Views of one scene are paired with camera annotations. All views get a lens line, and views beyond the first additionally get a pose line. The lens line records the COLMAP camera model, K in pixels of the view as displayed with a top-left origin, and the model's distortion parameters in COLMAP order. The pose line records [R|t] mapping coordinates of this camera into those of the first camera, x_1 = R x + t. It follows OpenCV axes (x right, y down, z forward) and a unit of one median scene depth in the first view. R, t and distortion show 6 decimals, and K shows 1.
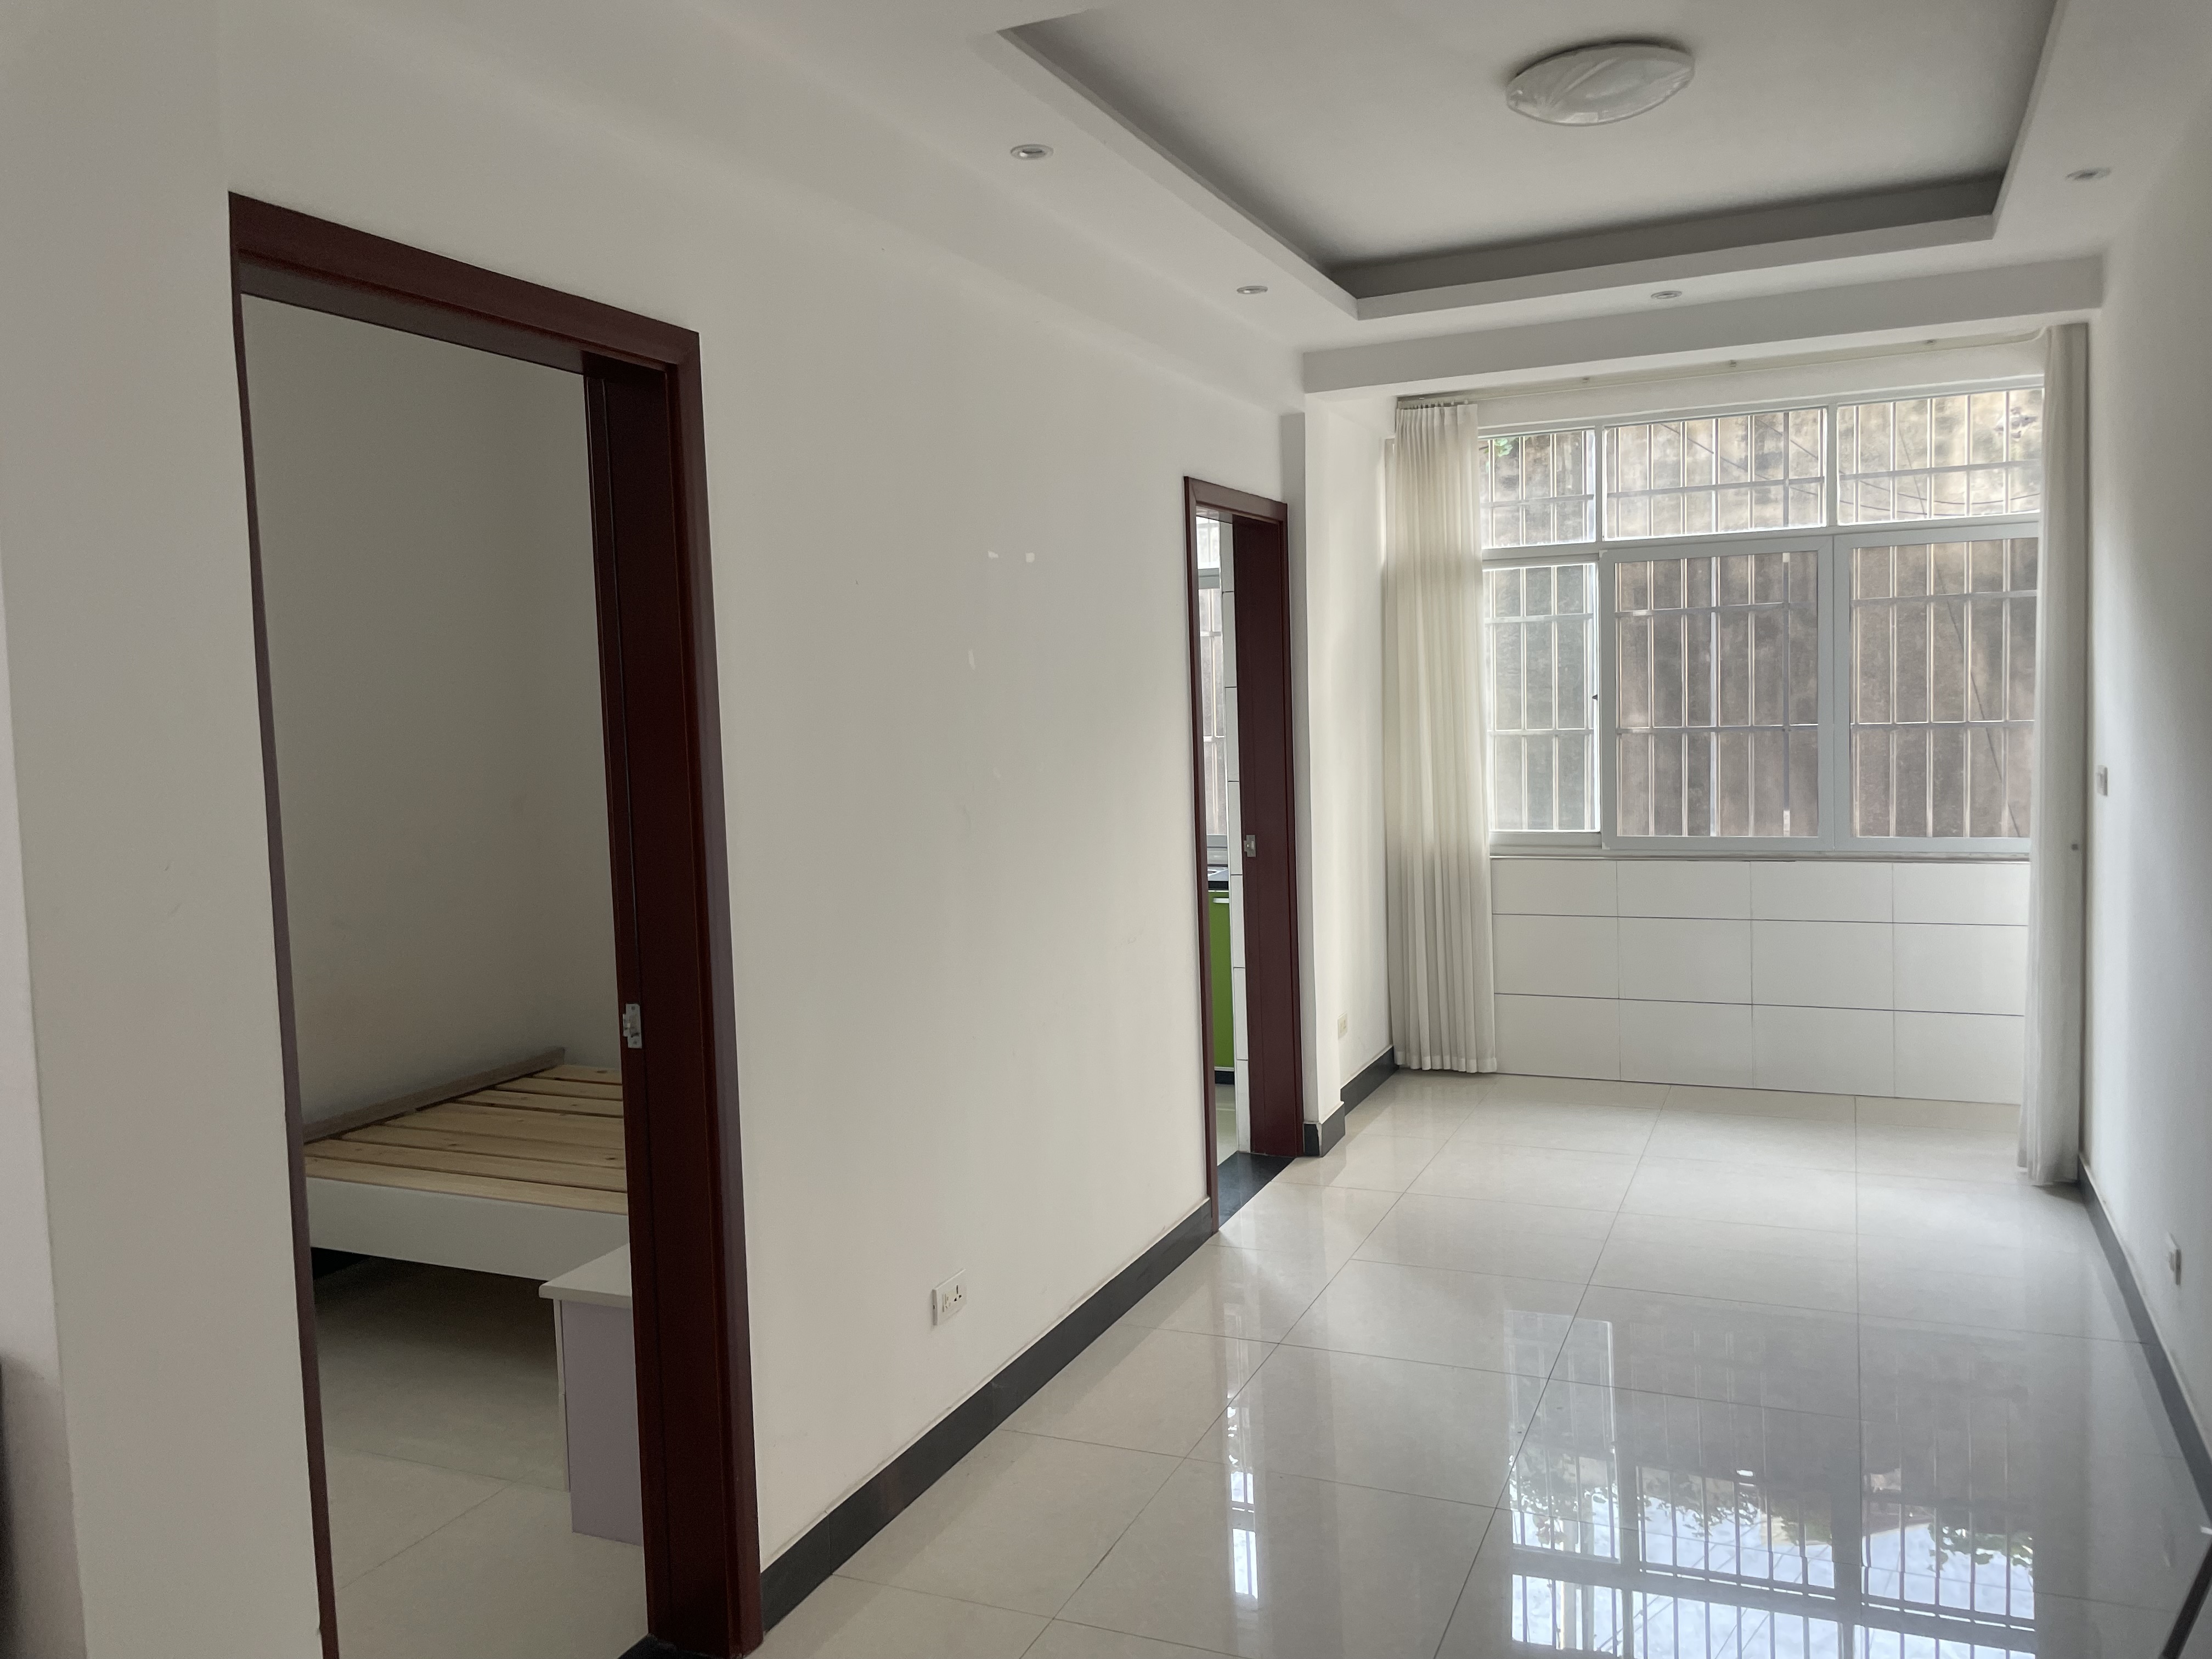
lens RADIAL K [[1682.5, 0, 1109.6], [0, 1682.5, 831.9], [0, 0, 1]] dist [0.033008, -0.005509]
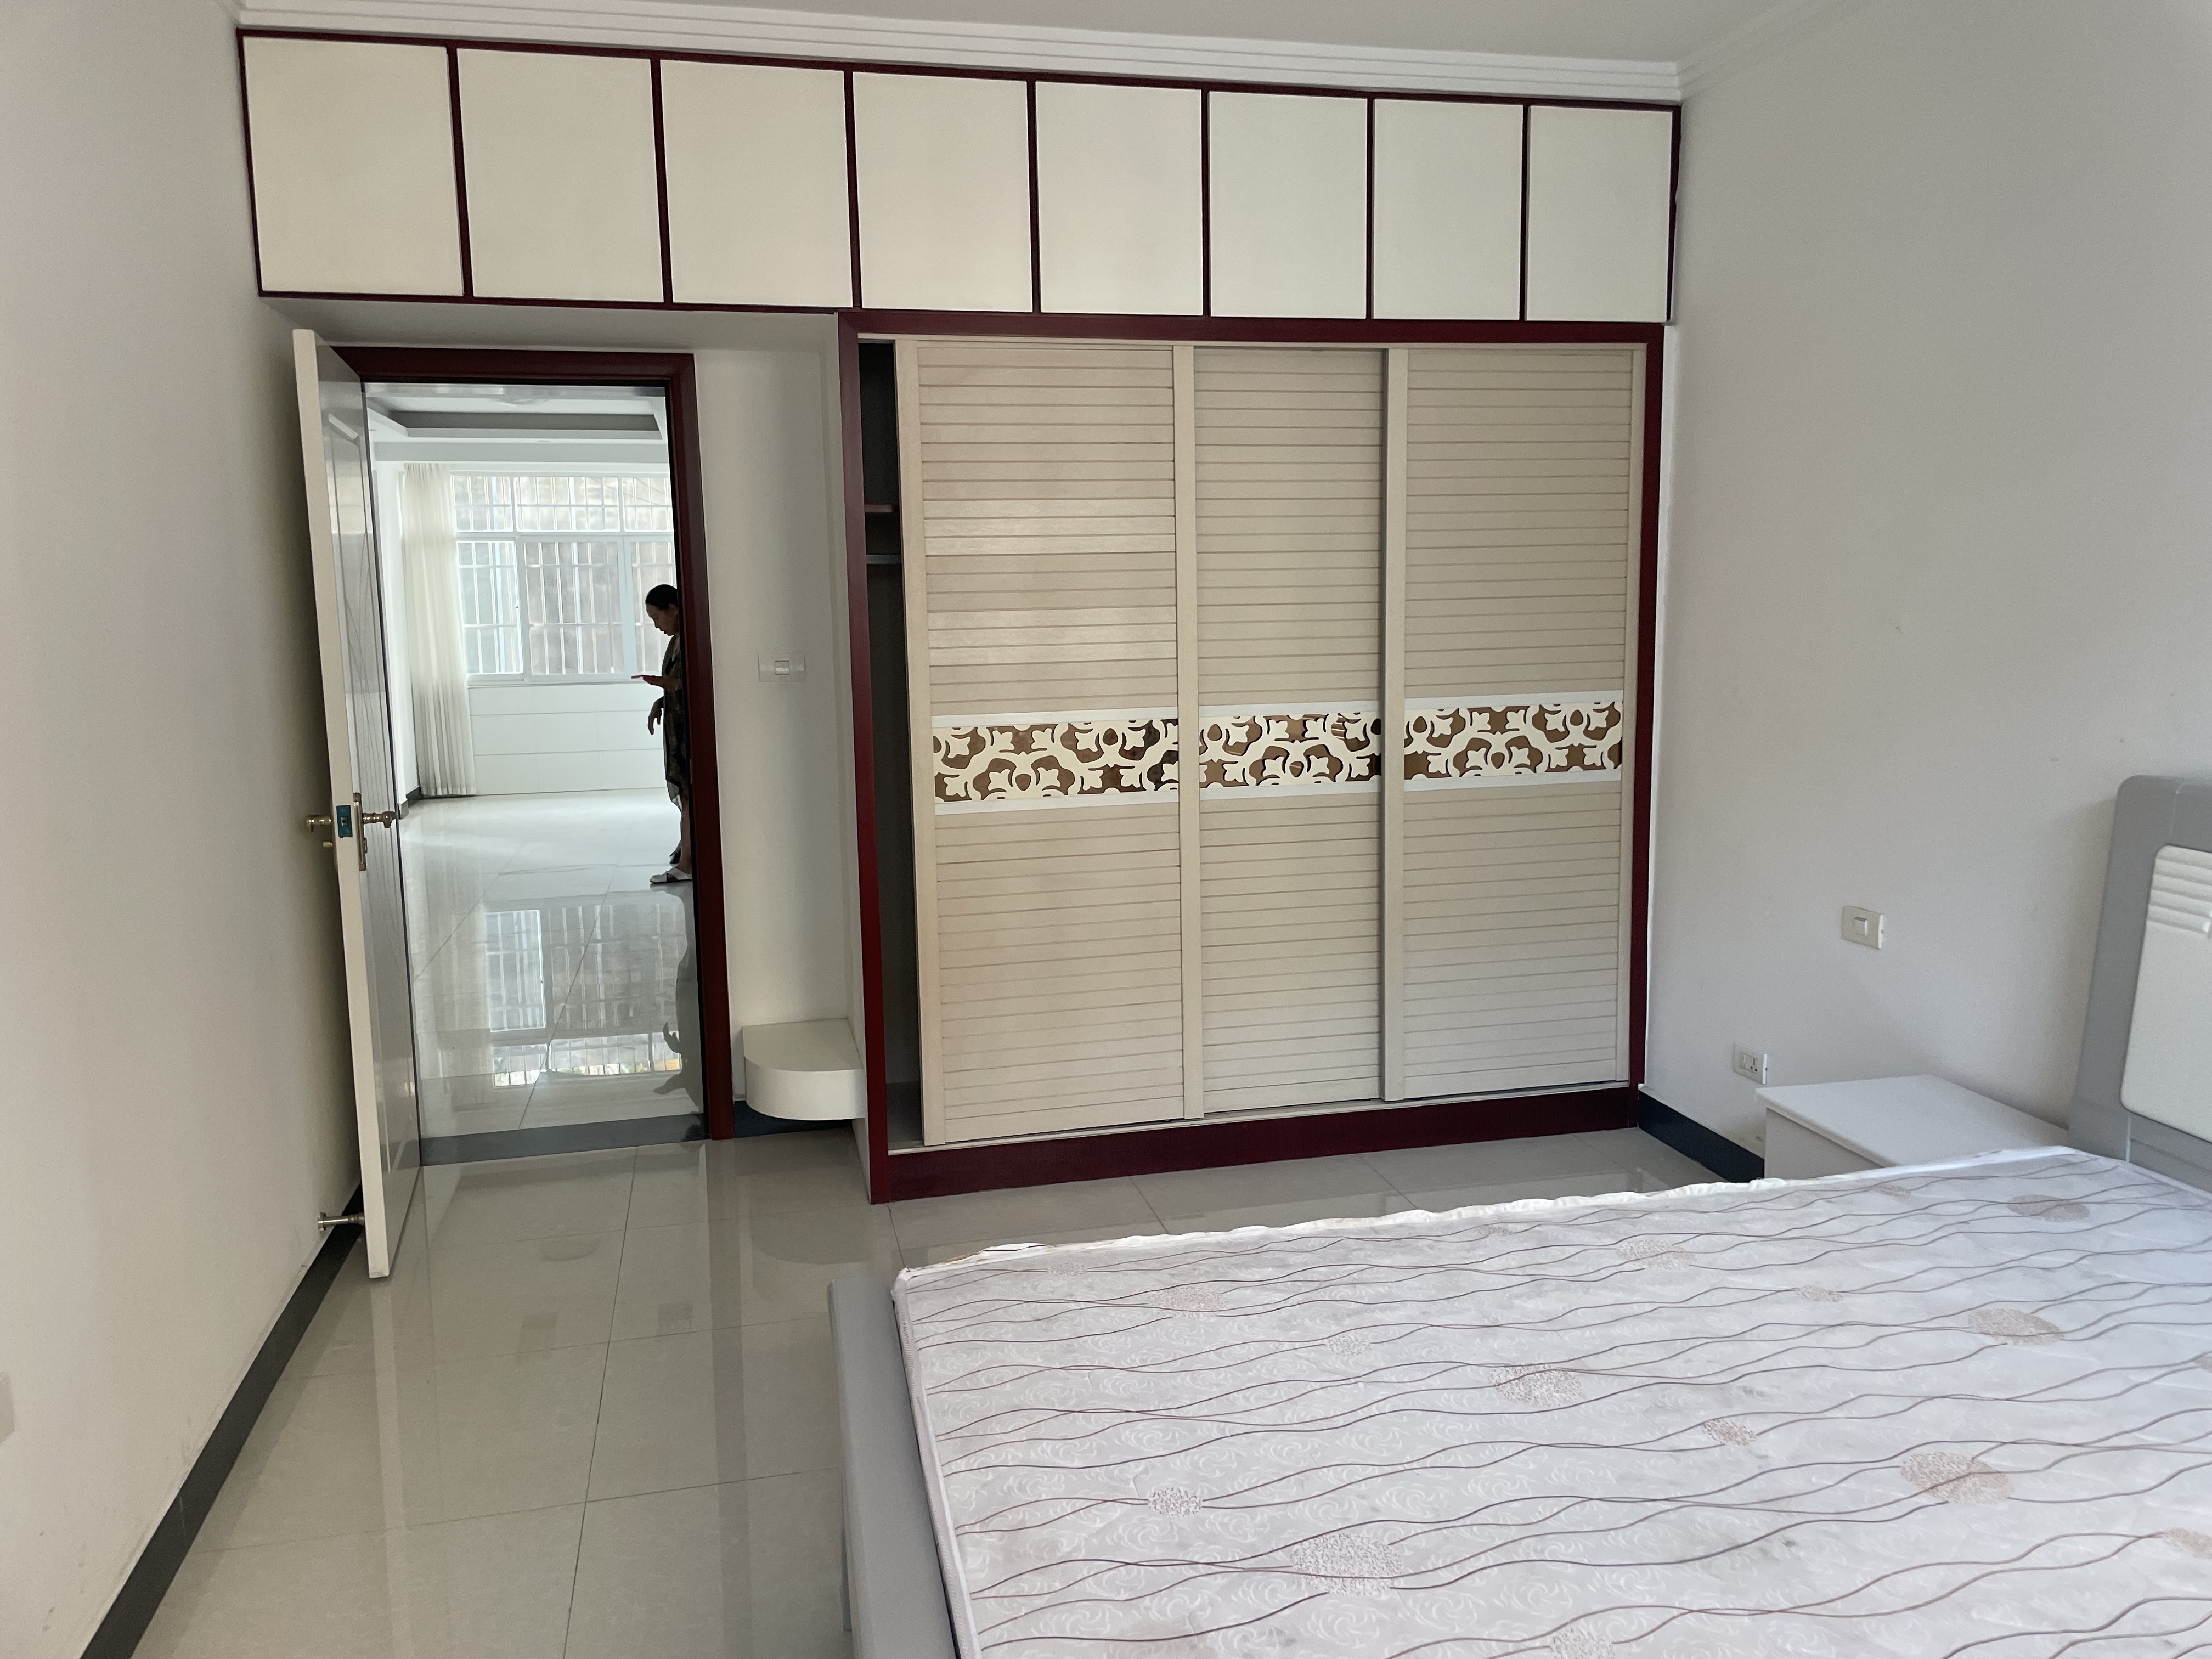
lens RADIAL K [[1682.5, 0, 1114.2], [0, 1682.5, 833.8], [0, 0, 1]] dist [0.033008, -0.005509]
pose [[0.803935, -0.056702, 0.592007, -0.351736], [0.034073, 0.998201, 0.049337, 0.114955], [-0.593740, -0.019492, 0.804421, -1.062668]]
